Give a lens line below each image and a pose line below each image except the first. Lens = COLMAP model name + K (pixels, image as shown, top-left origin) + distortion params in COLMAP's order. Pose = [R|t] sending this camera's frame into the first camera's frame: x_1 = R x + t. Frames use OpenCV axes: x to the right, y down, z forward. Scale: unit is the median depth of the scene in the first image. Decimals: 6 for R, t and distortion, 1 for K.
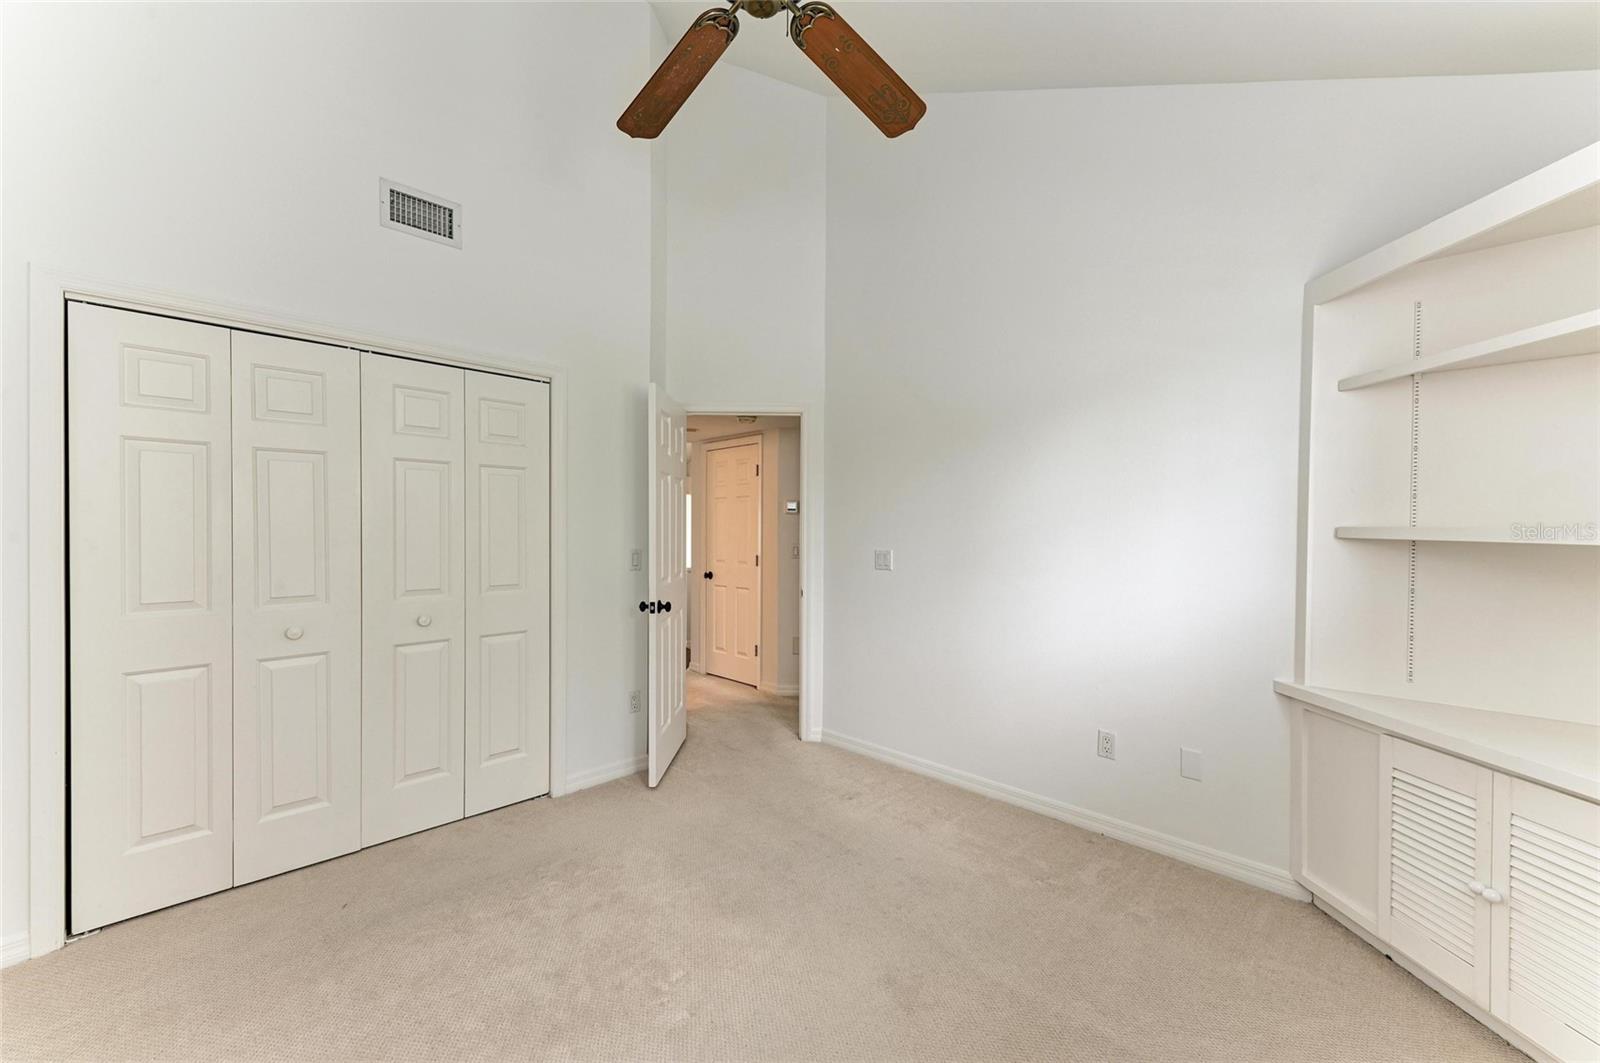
lens RADIAL K [[628.8, 0, 798.6], [0, 628.8, 538.9], [0, 0, 1]] dist [-0.000595, -0.000231]
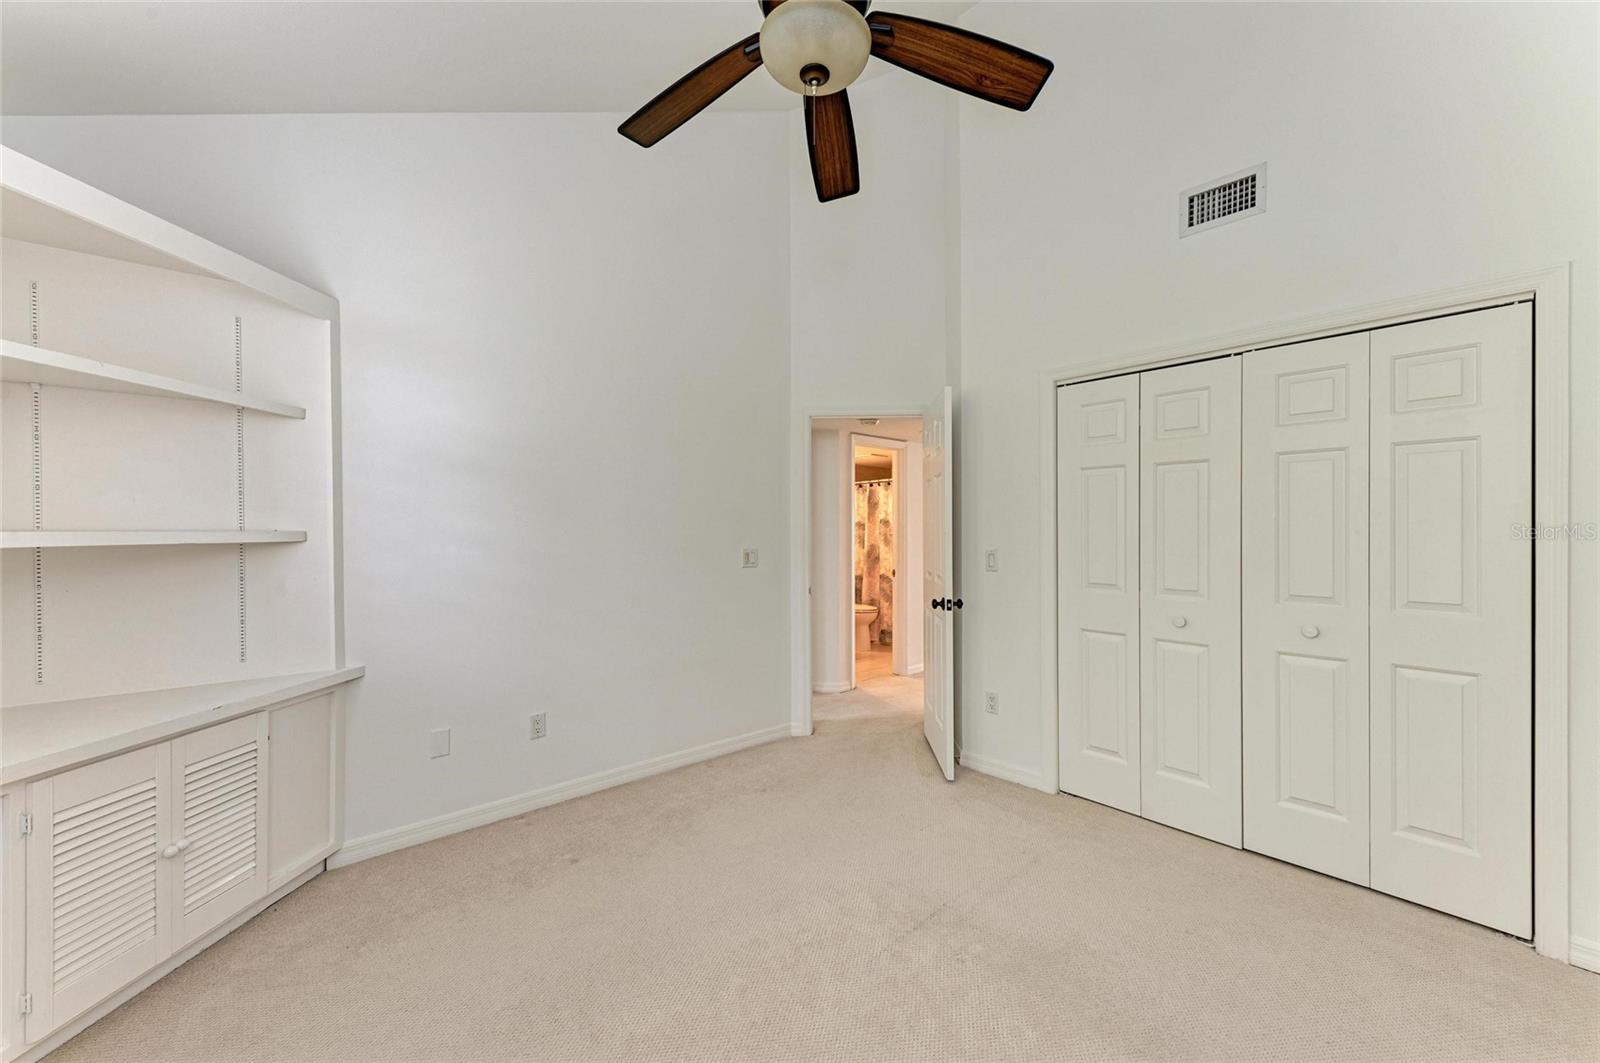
lens RADIAL K [[628.8, 0, 798.6], [0, 628.8, 538.9], [0, 0, 1]] dist [-0.000595, -0.000231]
pose [[-0.080243, 0.001006, -0.996775, 0.320879], [-0.001589, 0.999998, 0.001137, 0.000382], [0.996774, 0.001675, -0.080241, 0.331259]]
